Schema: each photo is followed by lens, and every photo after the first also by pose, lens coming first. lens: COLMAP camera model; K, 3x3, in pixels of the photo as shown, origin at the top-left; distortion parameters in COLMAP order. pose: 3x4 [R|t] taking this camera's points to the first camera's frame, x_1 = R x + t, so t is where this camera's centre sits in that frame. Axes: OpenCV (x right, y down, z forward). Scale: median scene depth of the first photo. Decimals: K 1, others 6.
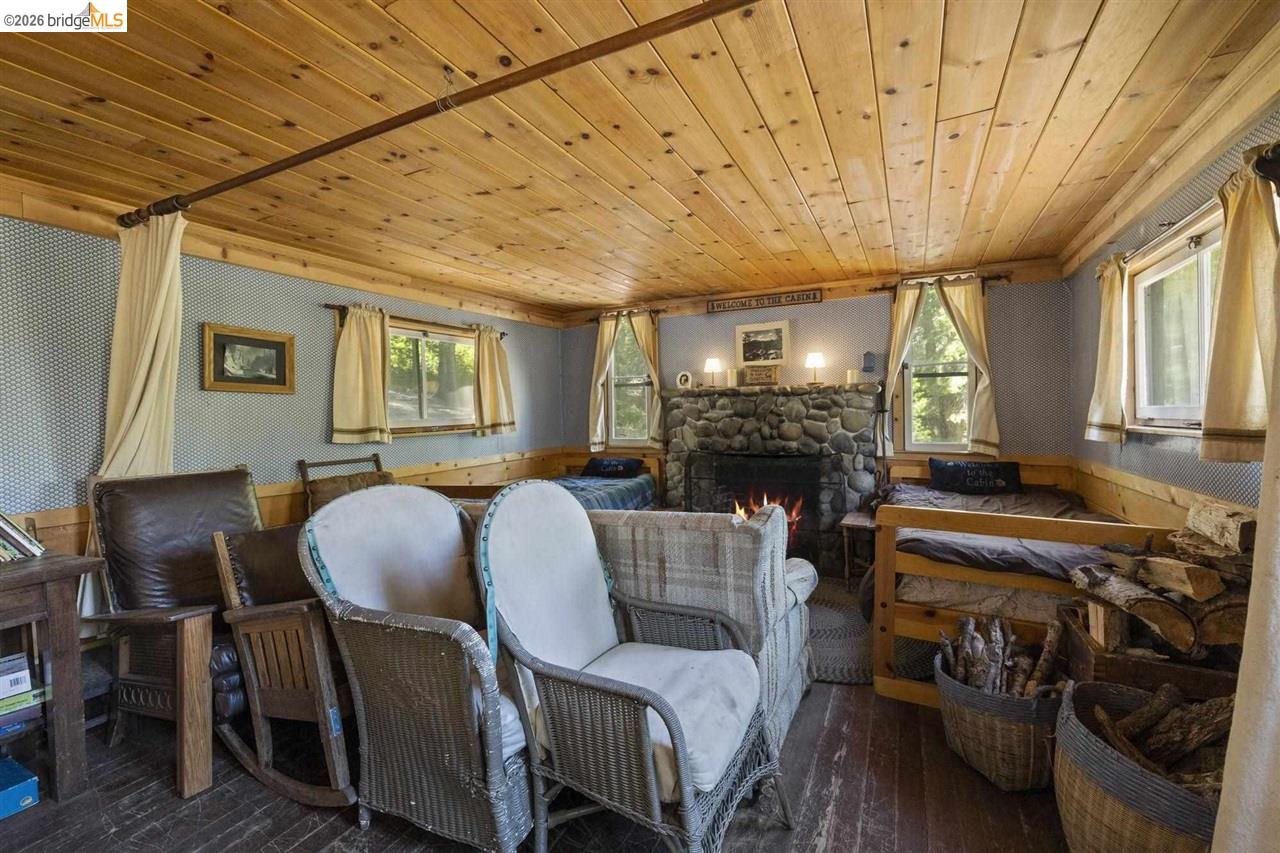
lens RADIAL K [[529.4, 0, 665.4], [0, 529.4, 424.9], [0, 0, 1]] dist [0.001541, -0.000430]
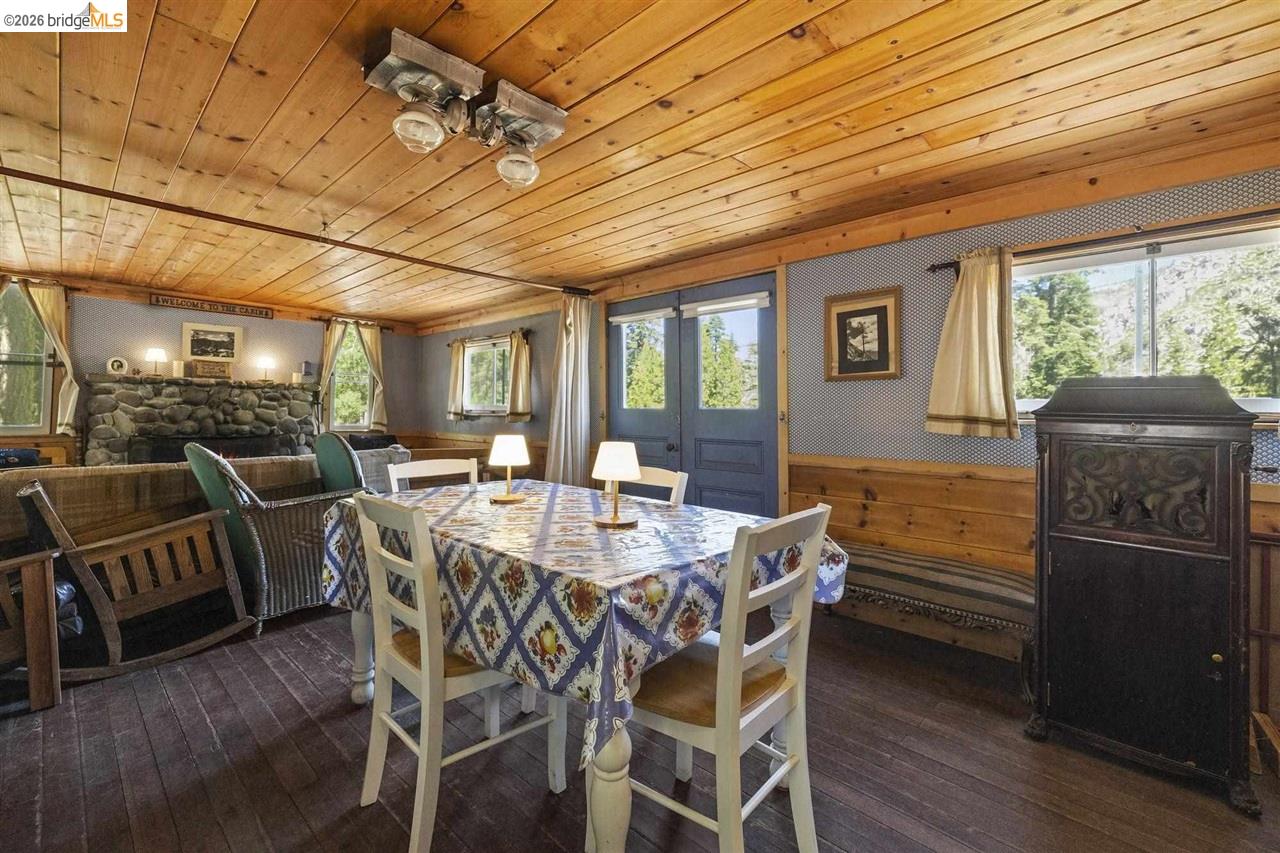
lens RADIAL K [[529.4, 0, 634.5], [0, 529.4, 405.5], [0, 0, 1]] dist [0.001541, -0.000430]
pose [[0.299876, 0.029942, 0.953508, -0.666925], [0.004721, 0.999449, -0.032869, 0.029376], [-0.953966, 0.014358, 0.299570, -0.242918]]
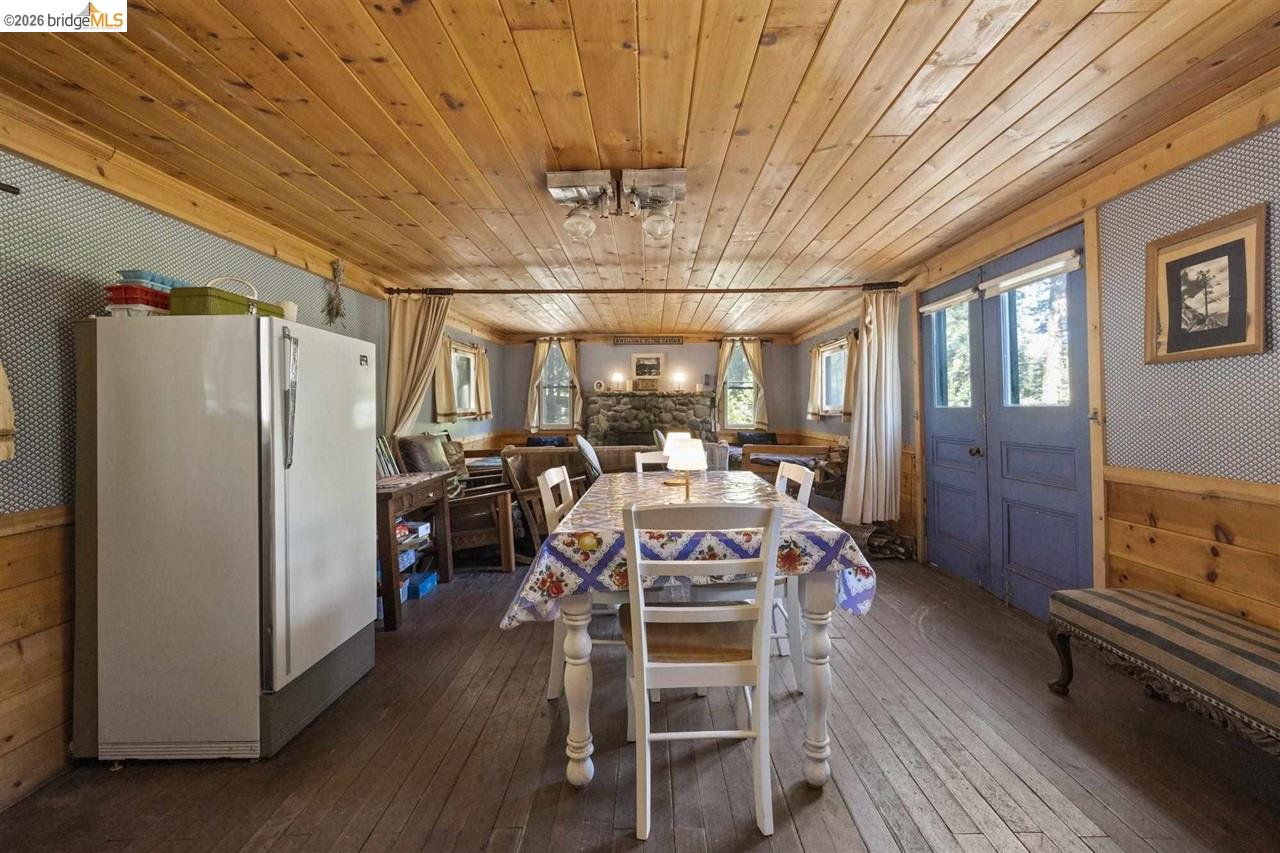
lens RADIAL K [[529.4, 0, 671.9], [0, 529.4, 420.7], [0, 0, 1]] dist [0.001541, -0.000430]
pose [[0.888349, 0.001302, 0.459167, -0.529328], [0.001419, 0.999983, -0.005581, 0.029736], [-0.459166, 0.005609, 0.888333, -0.528254]]
